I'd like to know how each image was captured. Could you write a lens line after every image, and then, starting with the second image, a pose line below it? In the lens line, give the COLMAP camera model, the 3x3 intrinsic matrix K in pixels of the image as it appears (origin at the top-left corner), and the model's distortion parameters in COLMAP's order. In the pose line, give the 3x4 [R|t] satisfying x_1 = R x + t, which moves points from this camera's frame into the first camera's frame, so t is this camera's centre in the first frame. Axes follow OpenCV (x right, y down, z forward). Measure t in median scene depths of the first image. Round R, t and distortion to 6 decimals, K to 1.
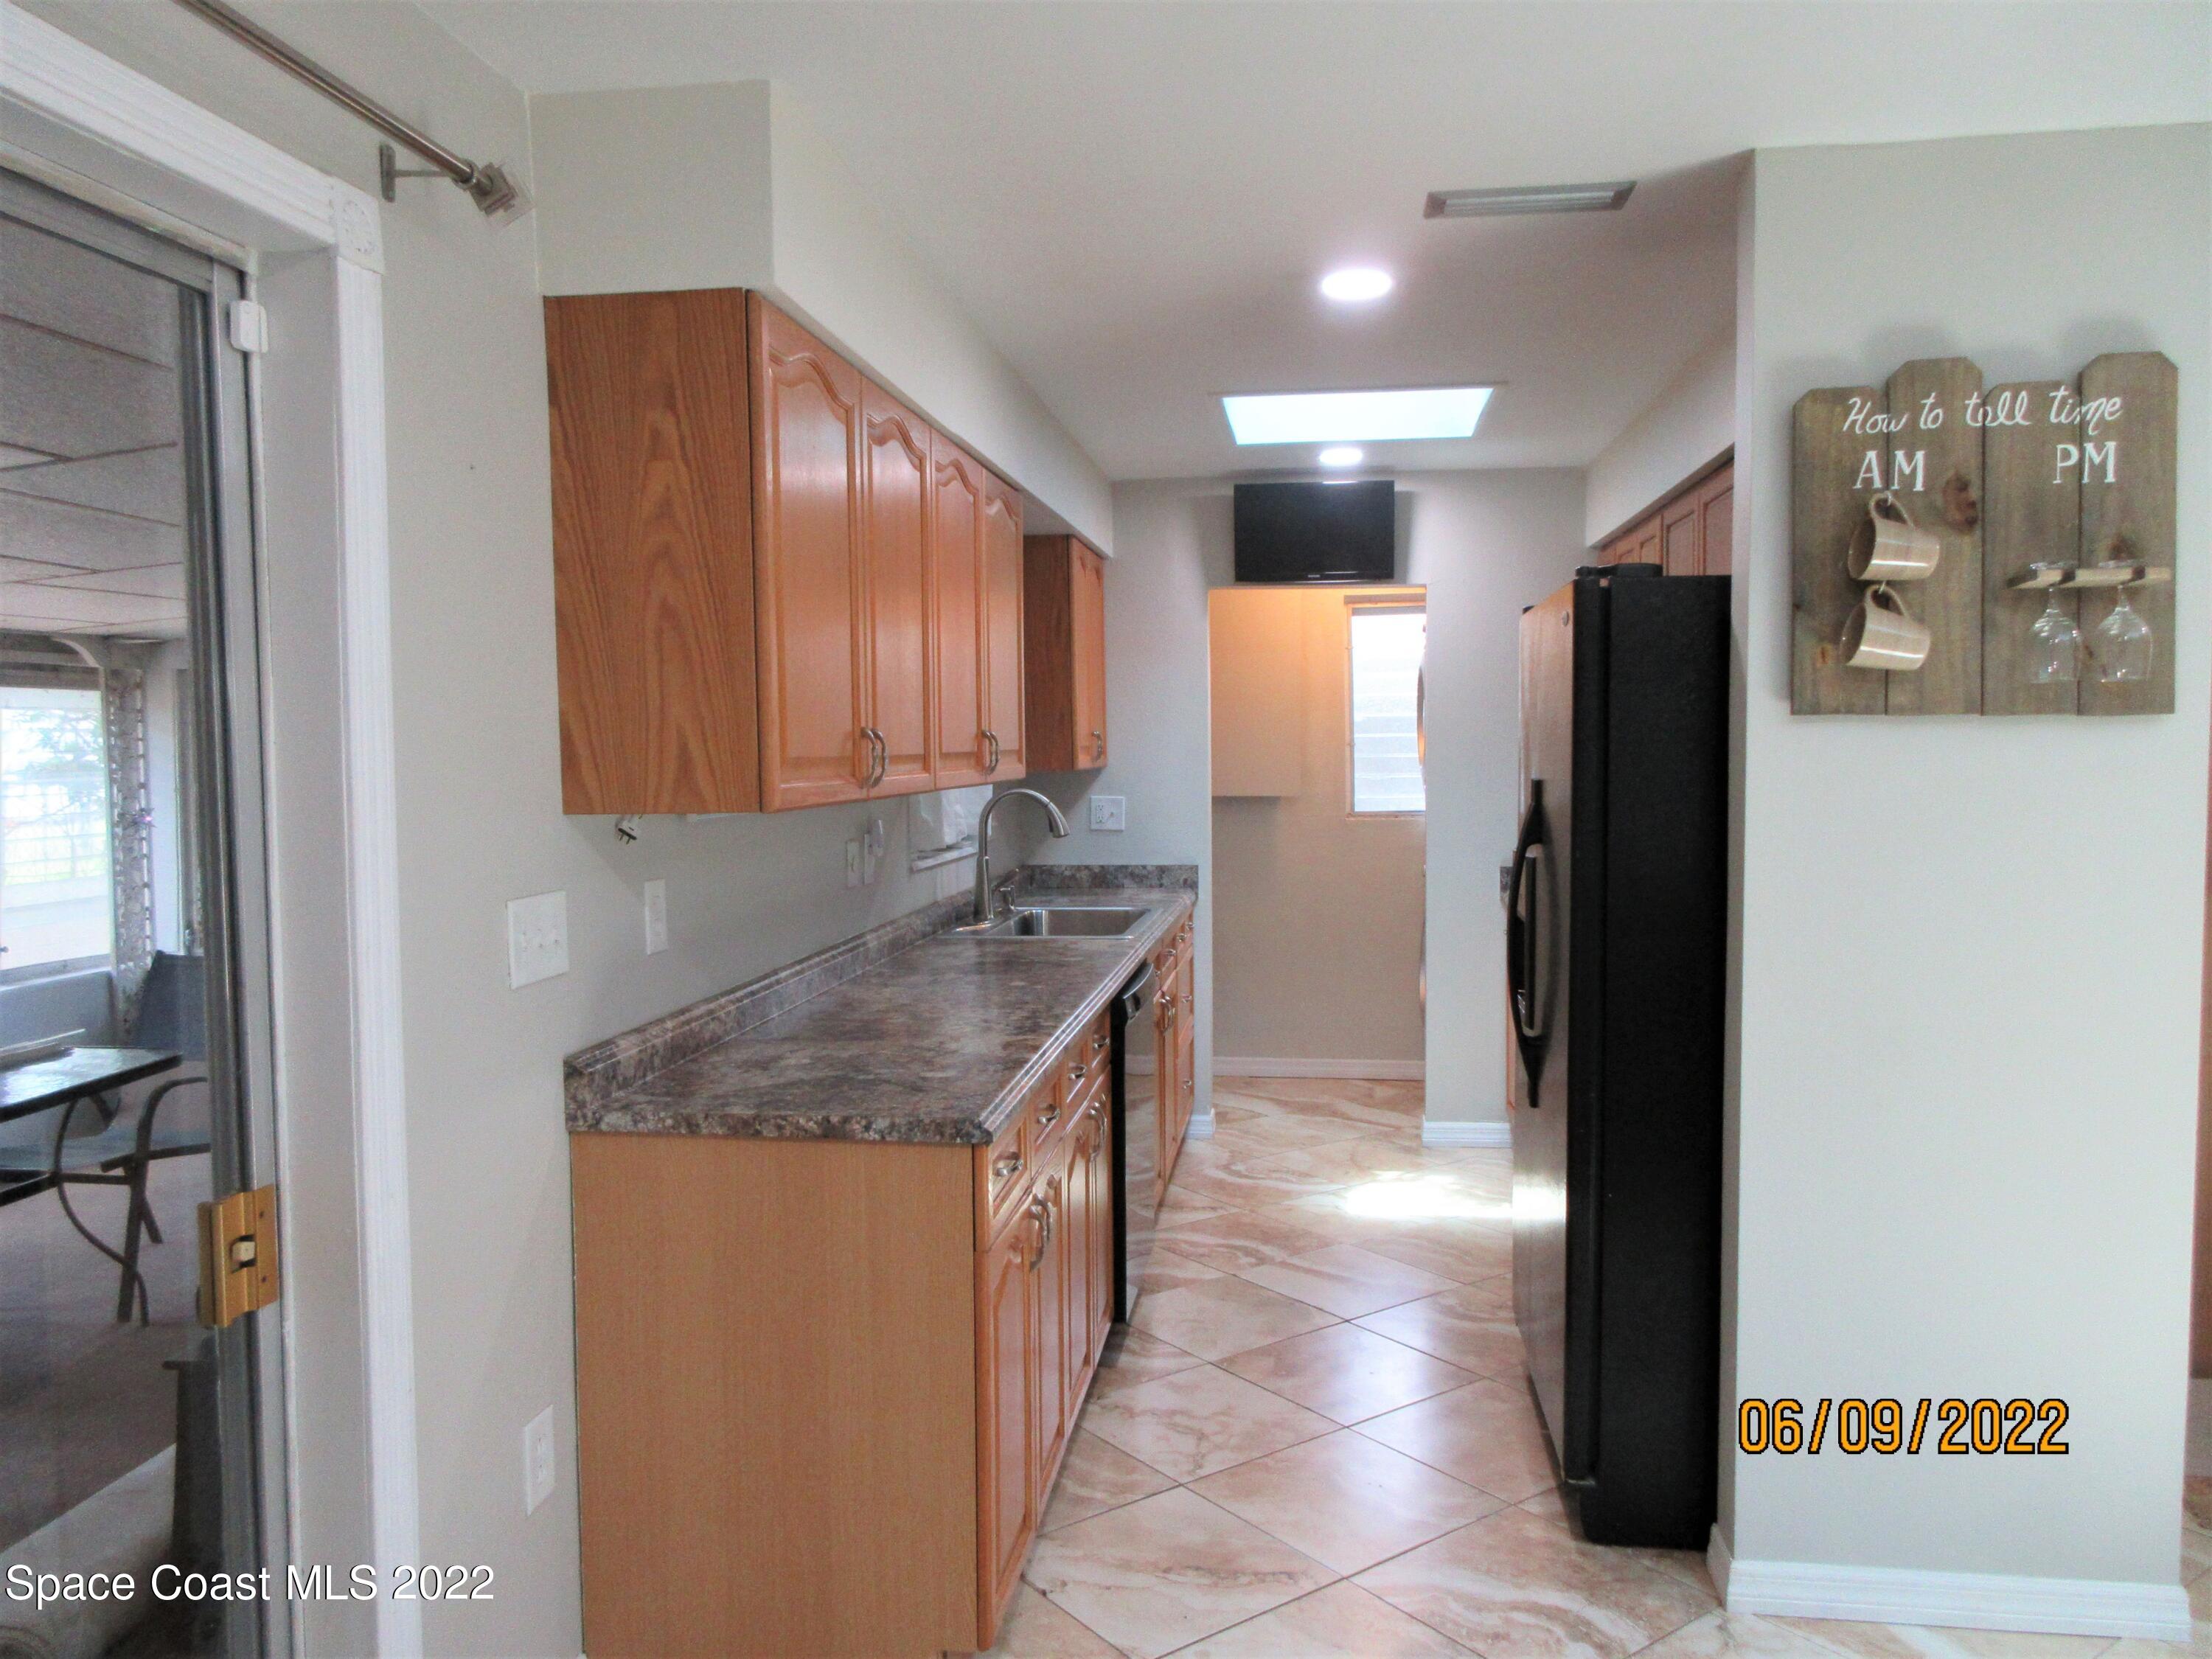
lens RADIAL K [[1646.5, 0, 1116.9], [0, 1646.5, 822.4], [0, 0, 1]] dist [0.007868, -0.010404]
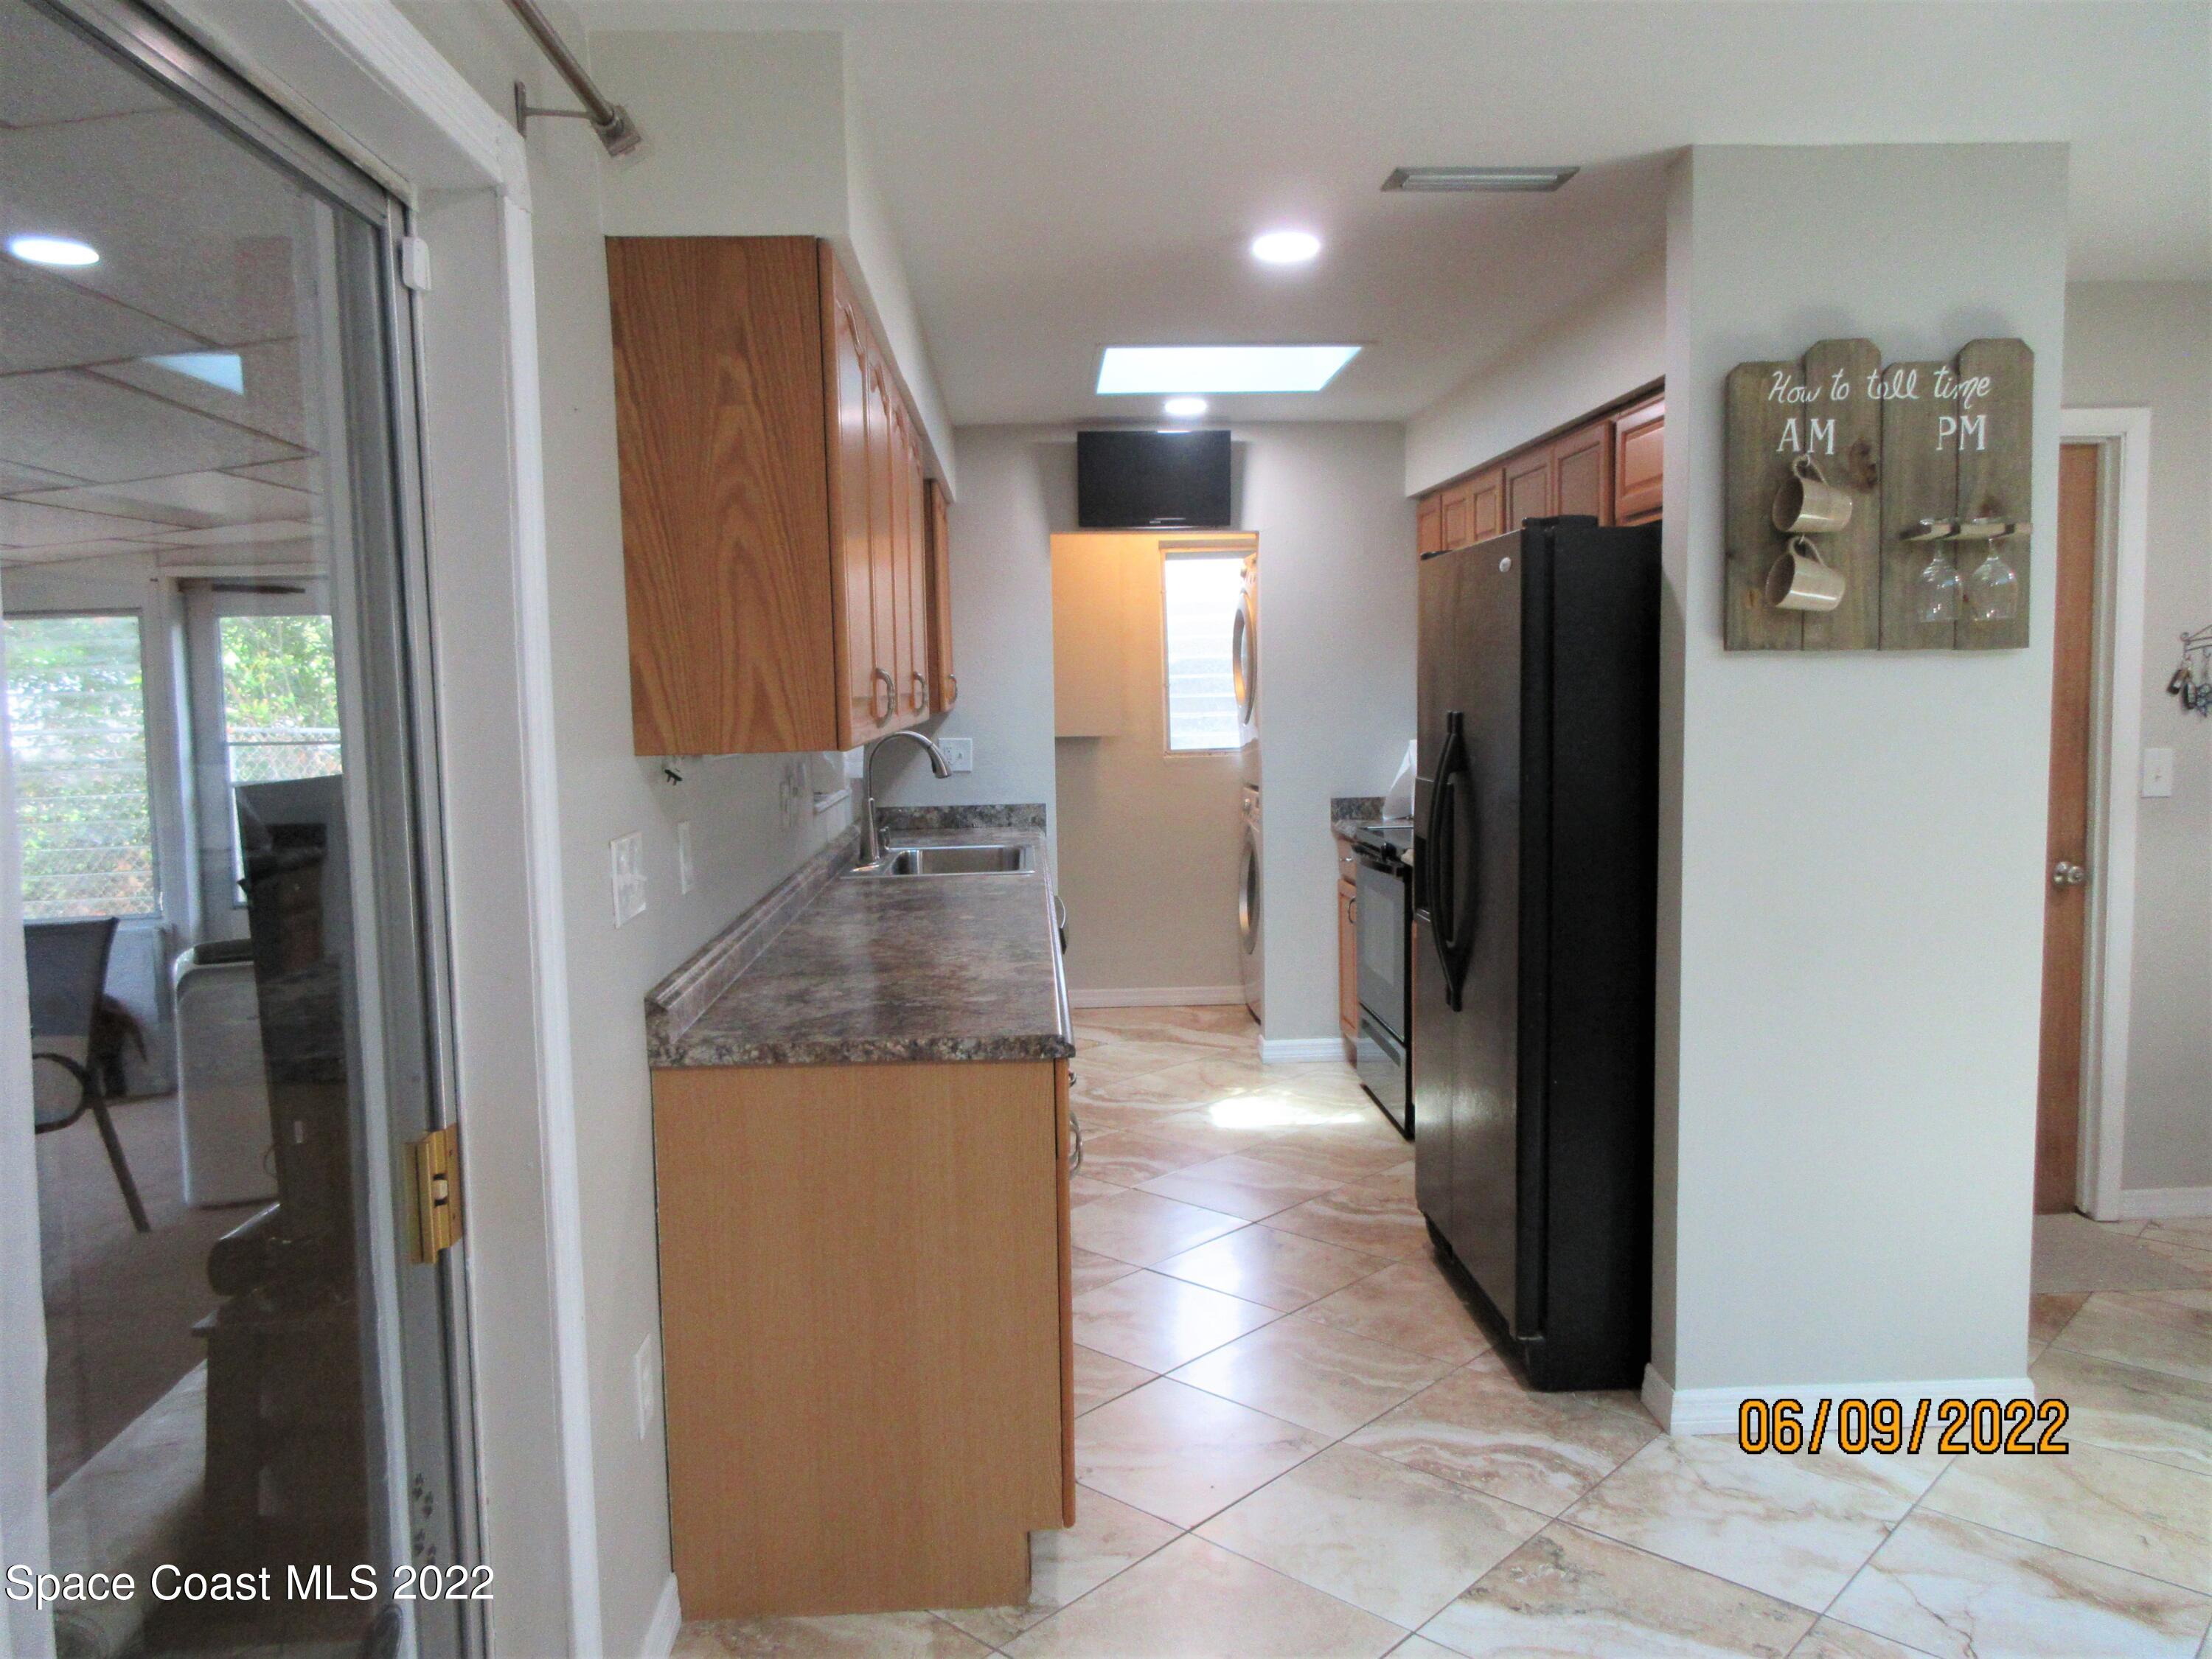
lens RADIAL K [[1646.5, 0, 1123.0], [0, 1646.5, 820.8], [0, 0, 1]] dist [0.007868, -0.010404]
pose [[0.982427, -0.024454, 0.185040, -0.214379], [0.018438, 0.999246, 0.034164, 0.005657], [-0.185736, -0.030152, 0.982137, -0.043932]]
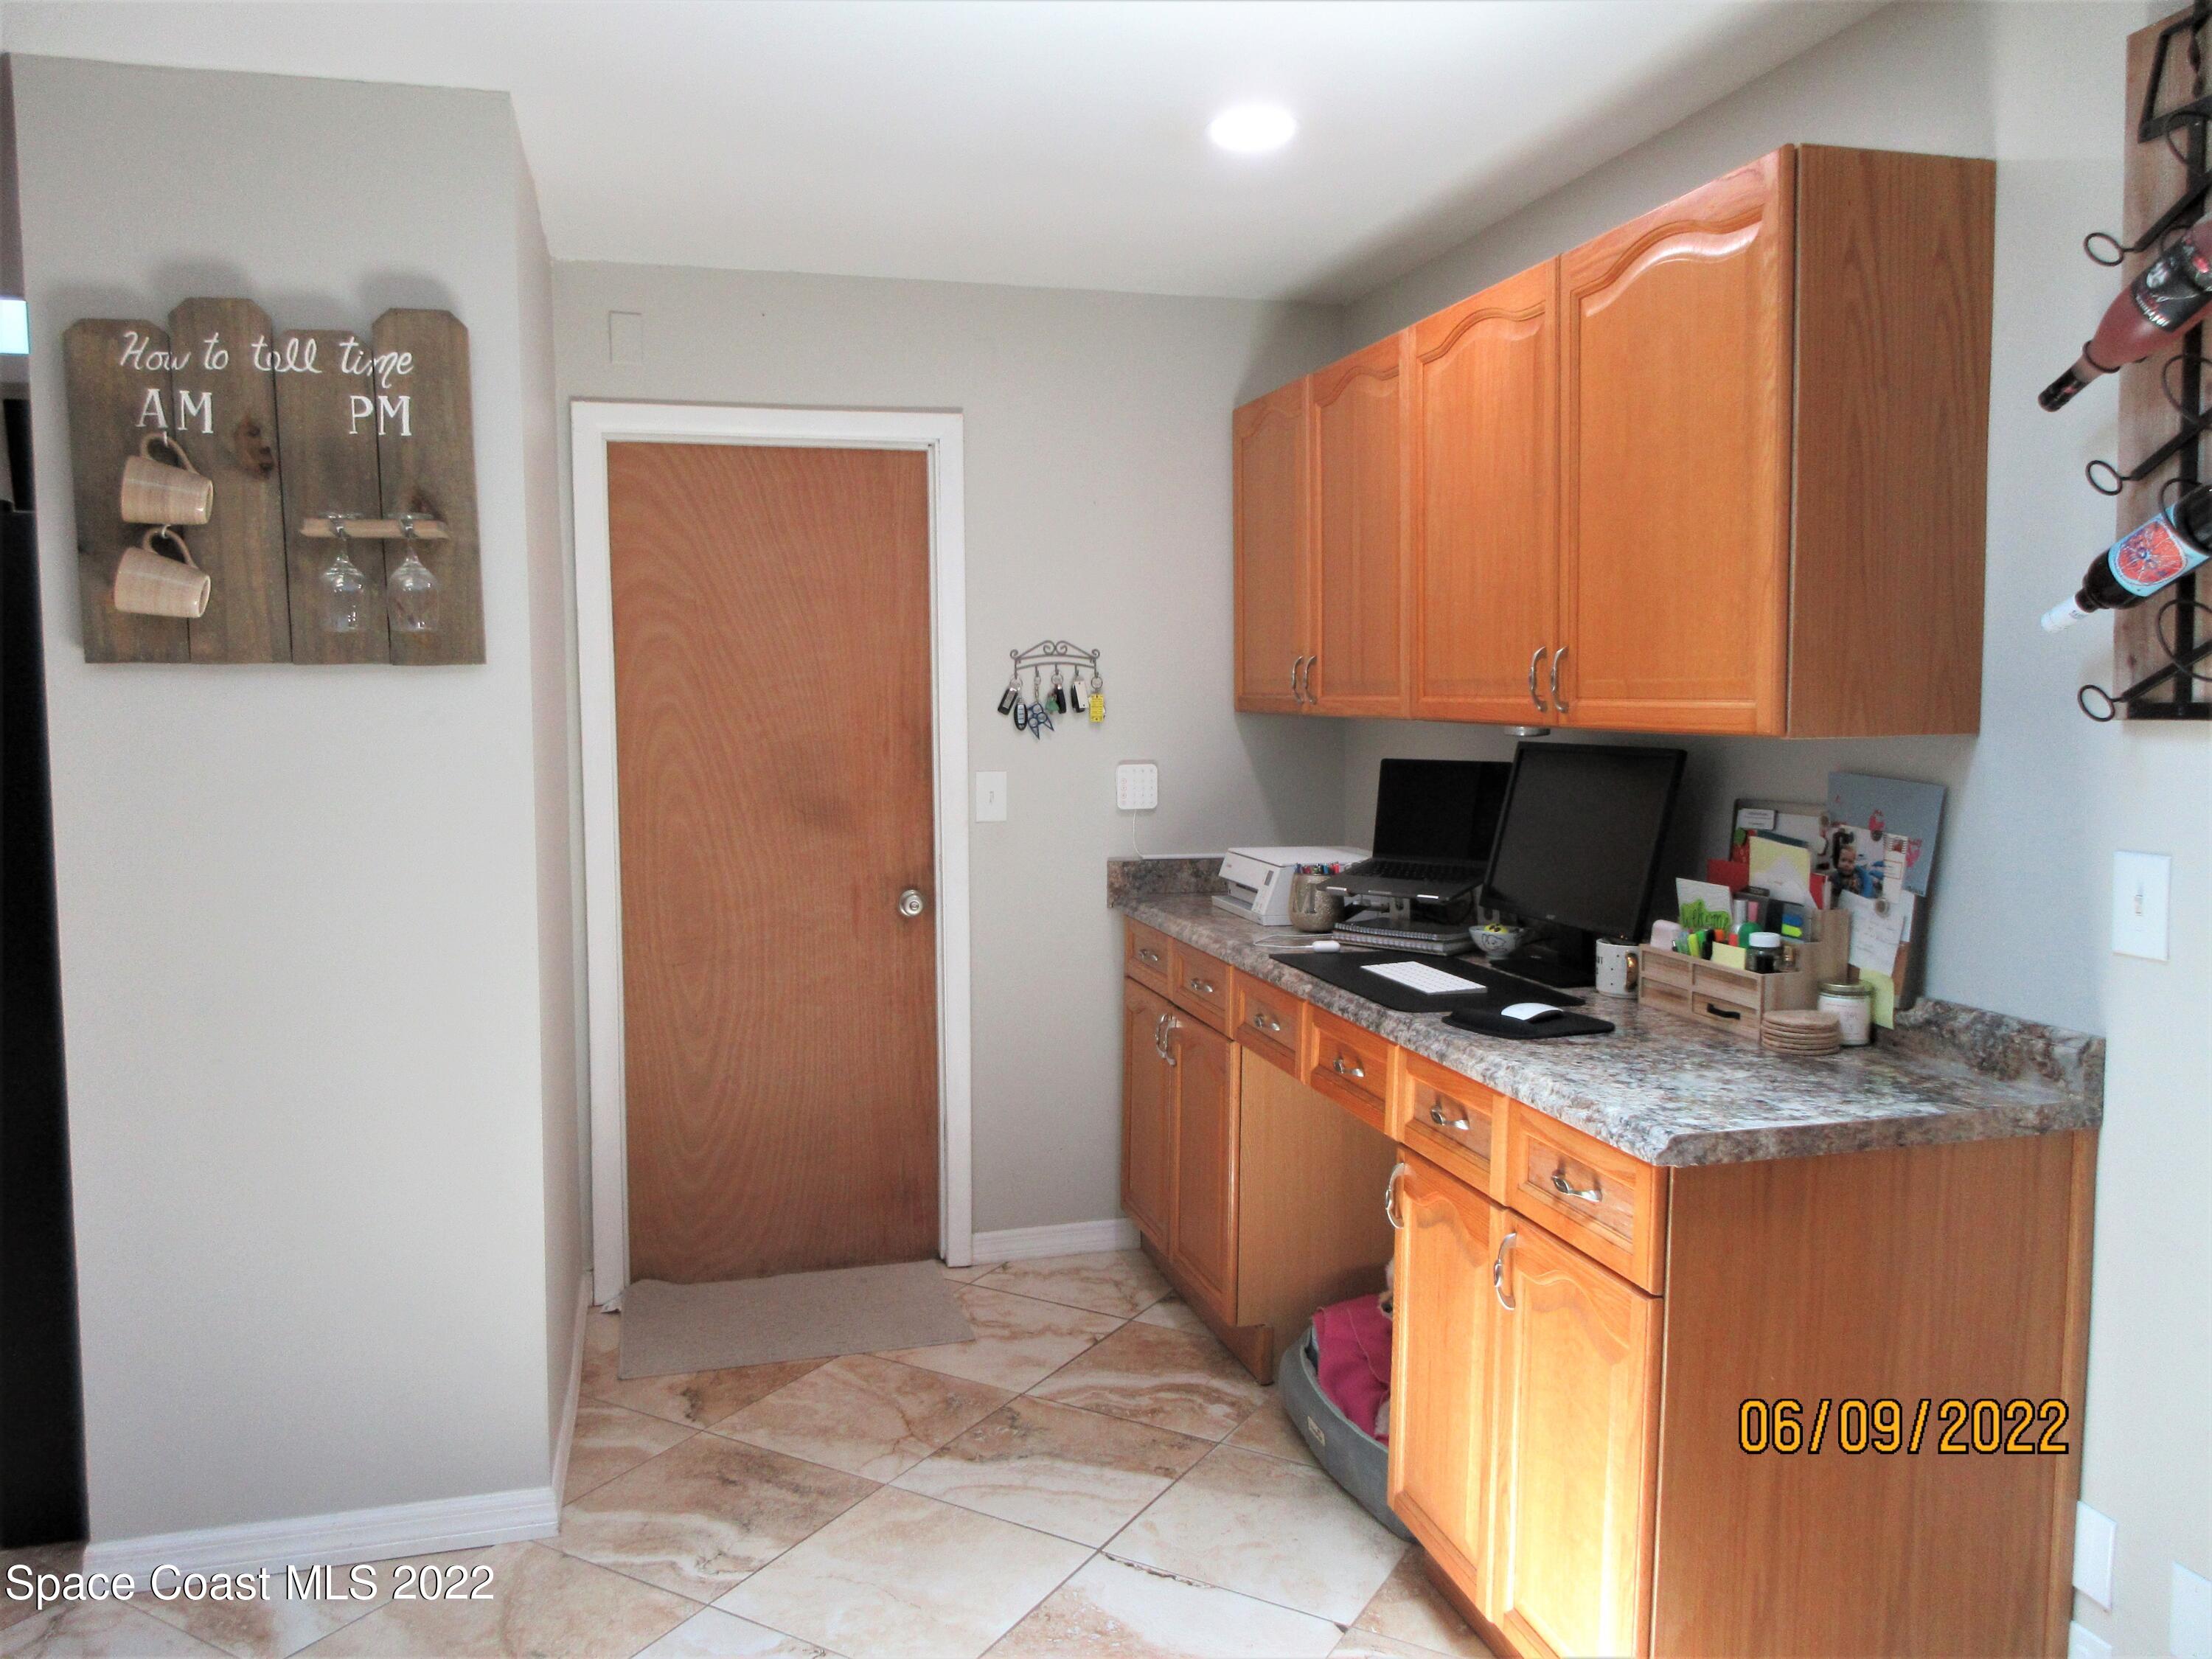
lens RADIAL K [[1646.5, 0, 1128.8], [0, 1646.5, 822.5], [0, 0, 1]] dist [0.007868, -0.010404]
pose [[0.917839, -0.031509, 0.395701, 0.588635], [0.019541, 0.999223, 0.034240, 0.006285], [-0.396473, -0.023694, 0.917741, -0.116131]]
